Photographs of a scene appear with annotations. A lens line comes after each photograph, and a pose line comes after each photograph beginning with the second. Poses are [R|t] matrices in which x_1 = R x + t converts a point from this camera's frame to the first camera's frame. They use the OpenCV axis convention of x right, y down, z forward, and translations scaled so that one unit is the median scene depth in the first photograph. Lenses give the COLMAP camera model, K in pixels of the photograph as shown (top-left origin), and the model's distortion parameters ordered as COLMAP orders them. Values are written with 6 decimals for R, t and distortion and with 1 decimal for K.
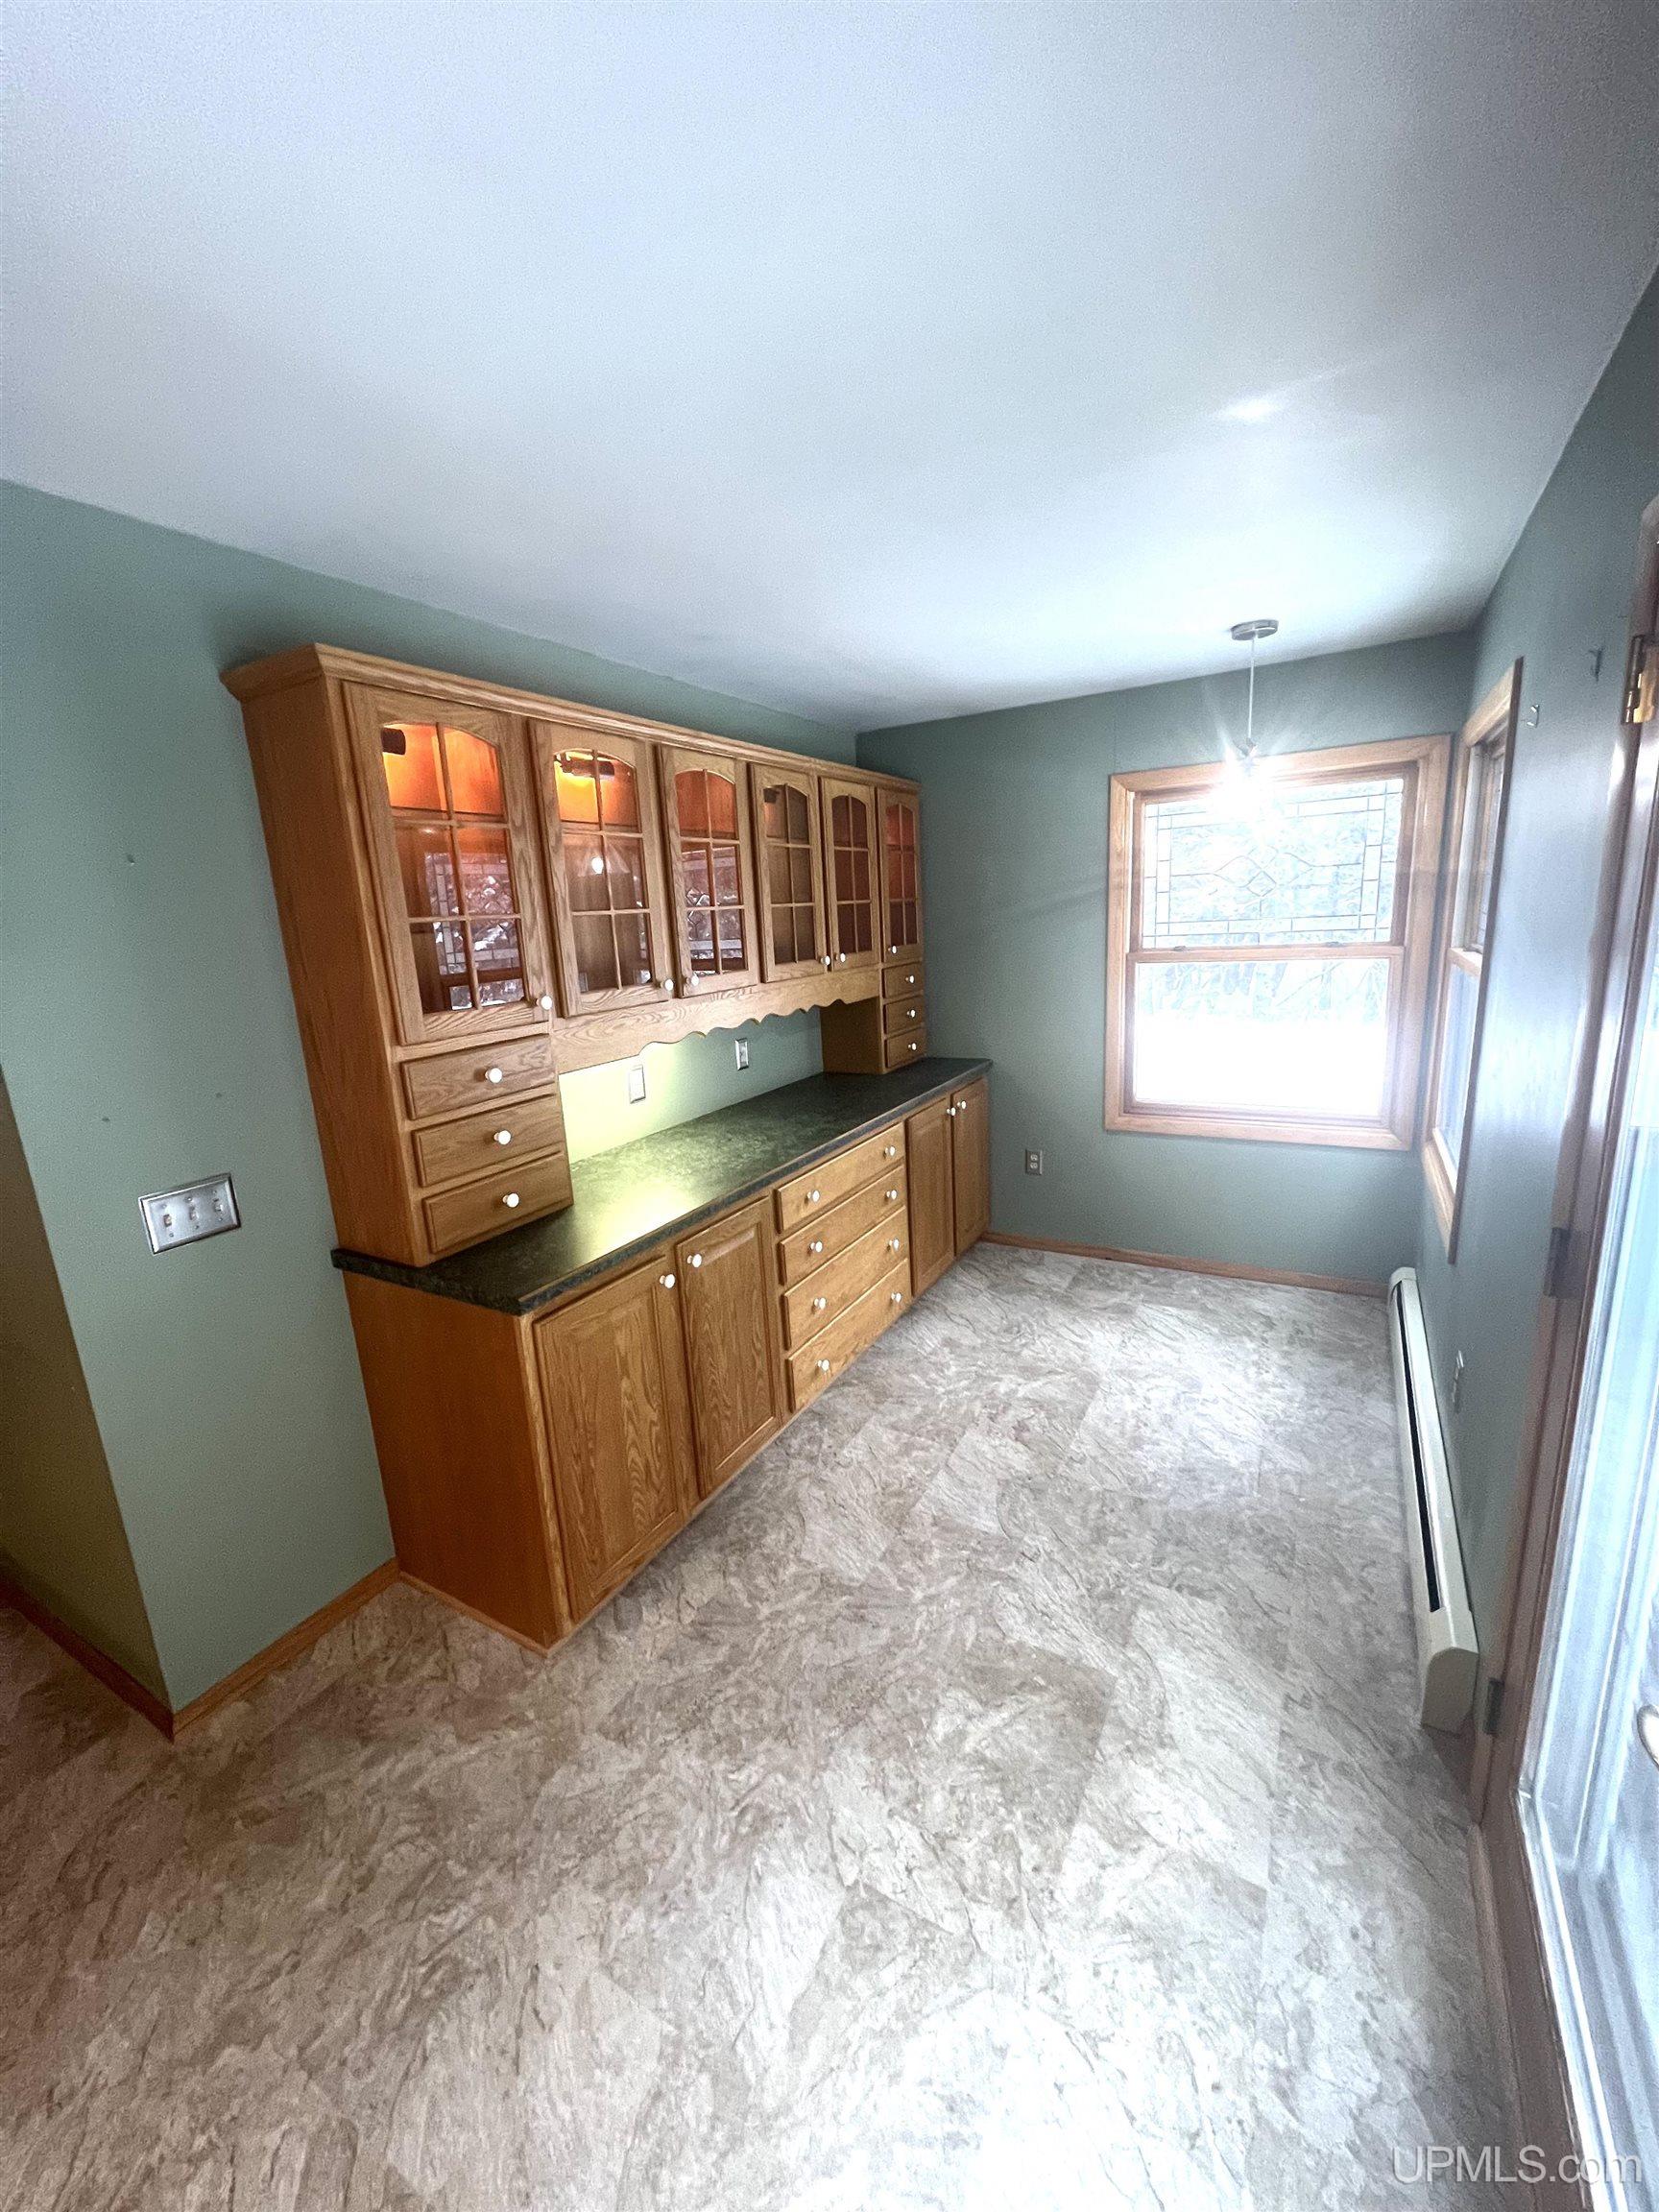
lens RADIAL K [[879.6, 0, 825.4], [0, 879.6, 1104.8], [0, 0, 1]] dist [-0.000663, 0.001205]
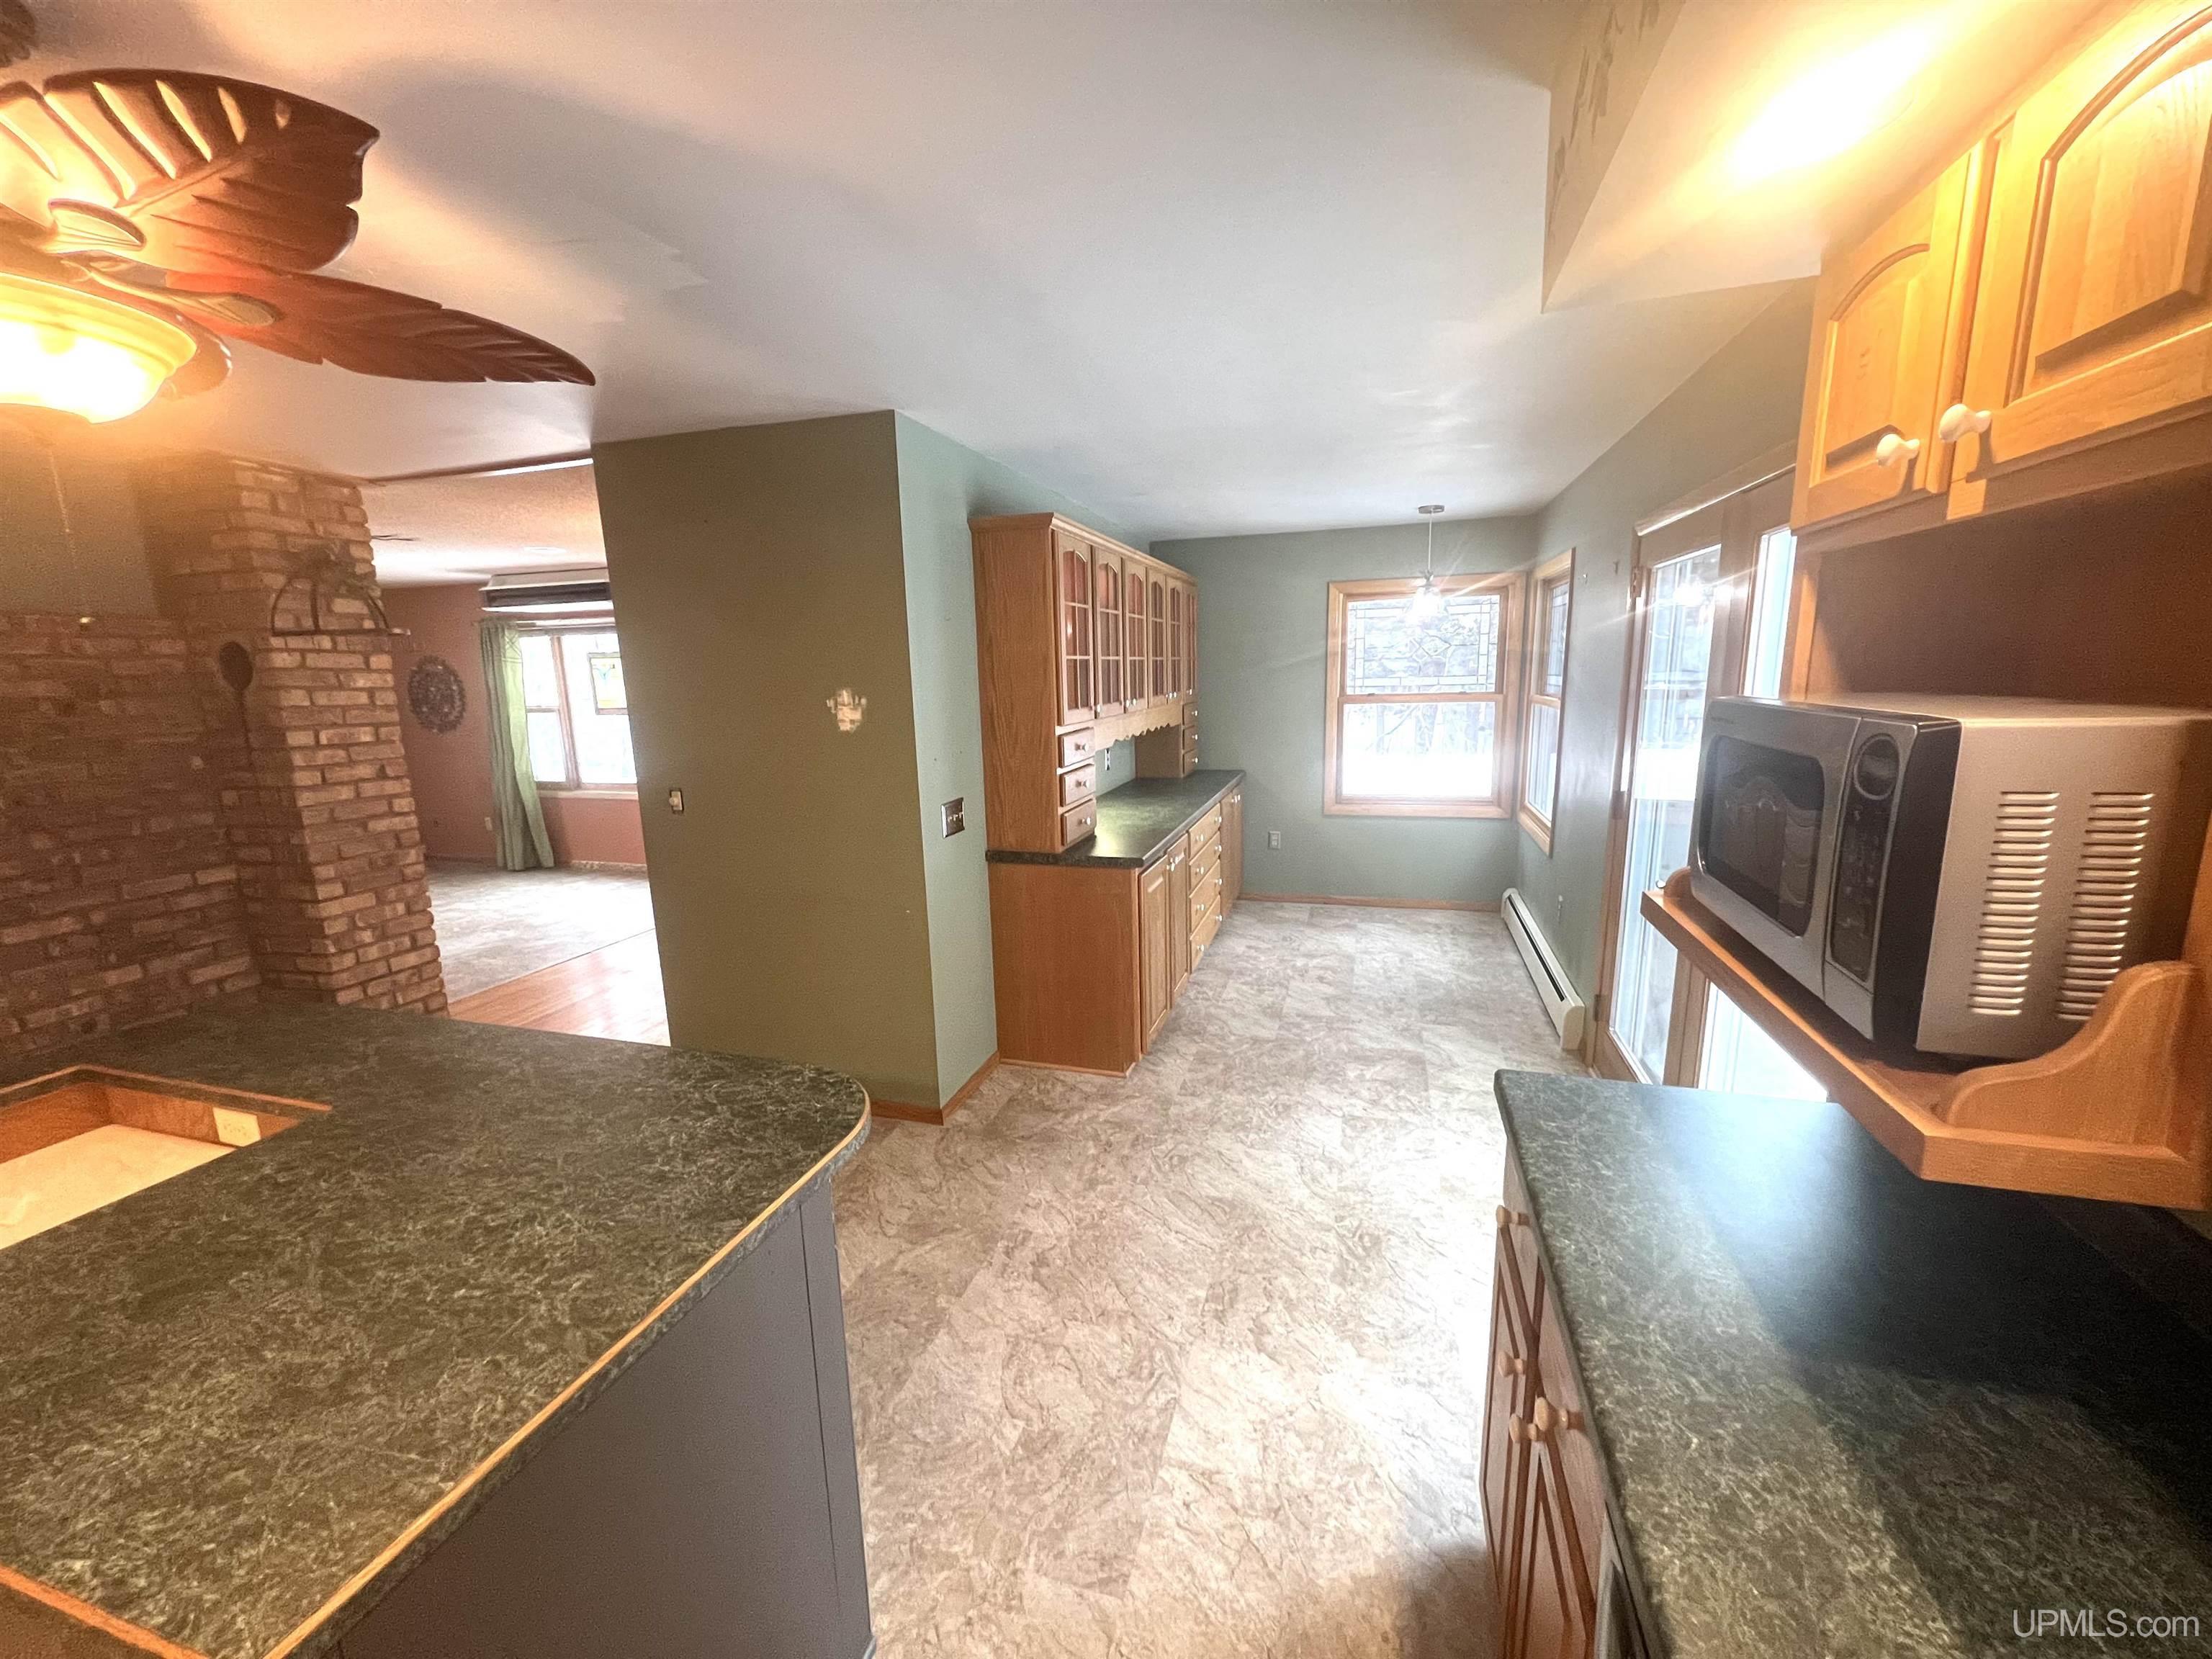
lens RADIAL K [[879.6, 0, 1101.7], [0, 879.6, 839.5], [0, 0, 1]] dist [-0.000663, 0.001205]
pose [[0.973735, -0.016371, 0.227097, -0.638684], [0.024330, 0.999182, -0.032290, 0.178336], [-0.226383, 0.036968, 0.973337, -0.603562]]
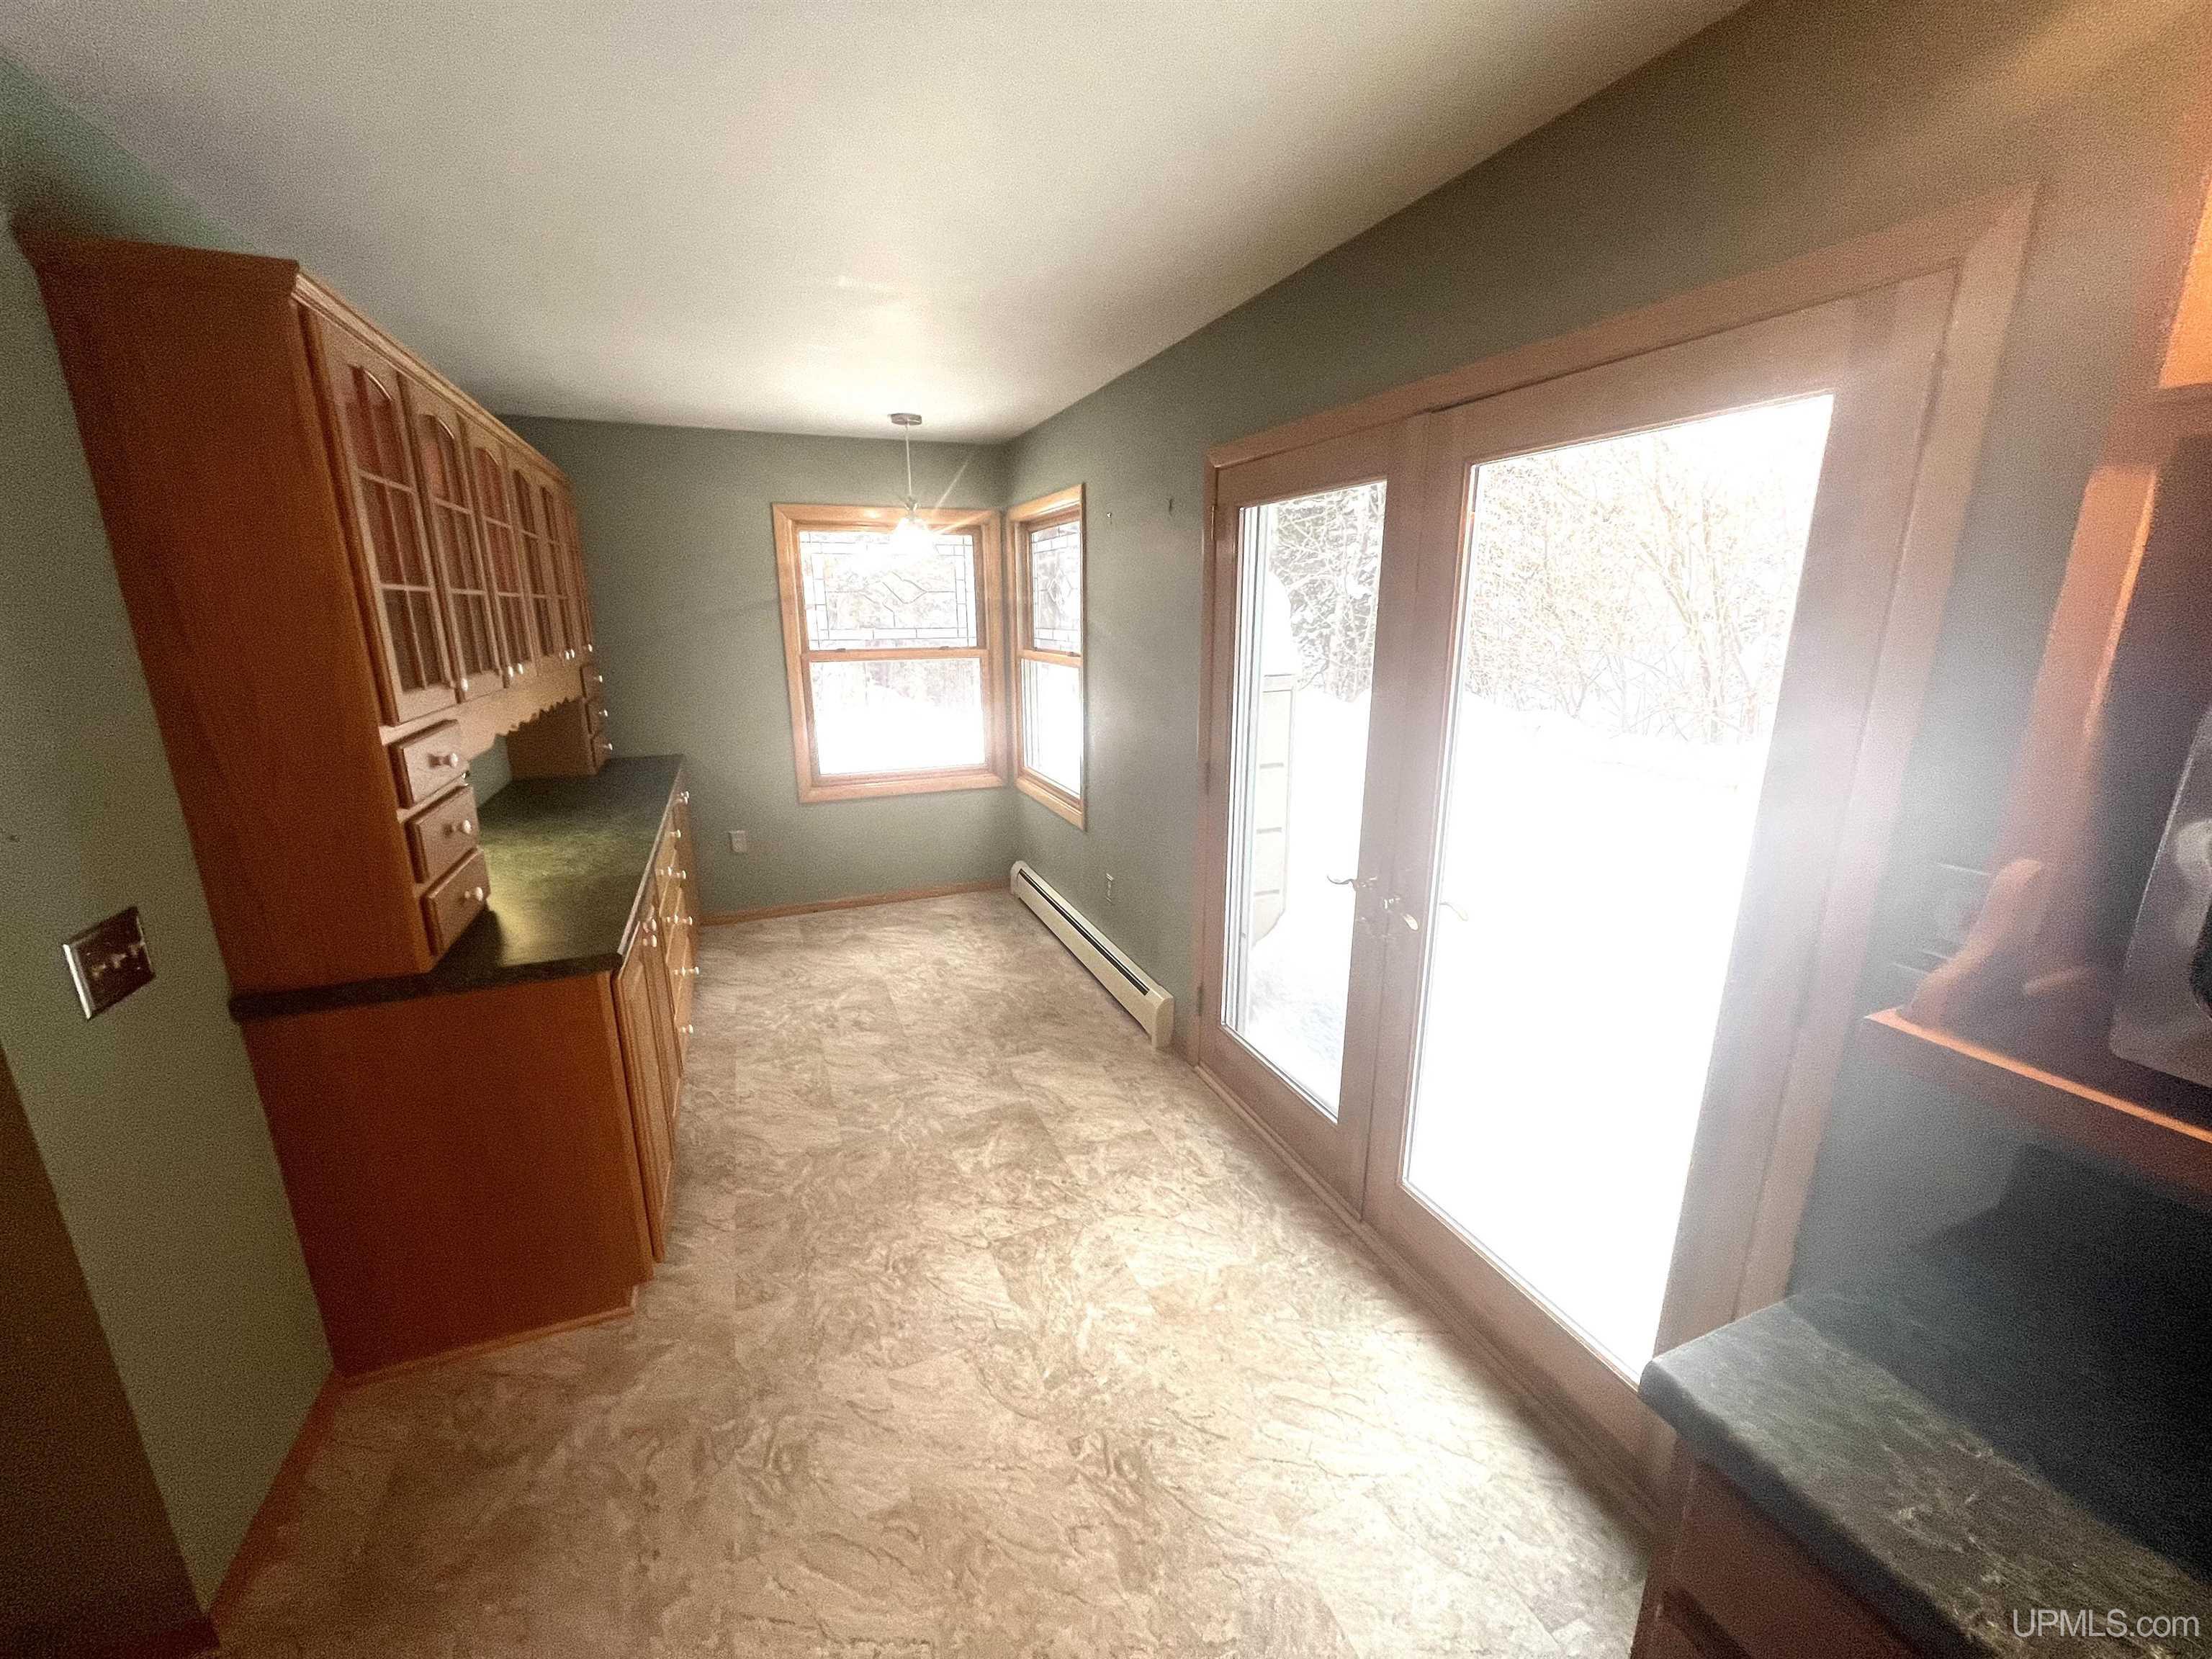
lens RADIAL K [[879.6, 0, 1103.3], [0, 879.6, 836.4], [0, 0, 1]] dist [-0.000663, 0.001205]
pose [[0.612225, -0.150487, 0.776231, -0.590158], [0.143591, 0.986558, 0.078011, 0.062796], [-0.777536, 0.063699, 0.625603, -0.097504]]
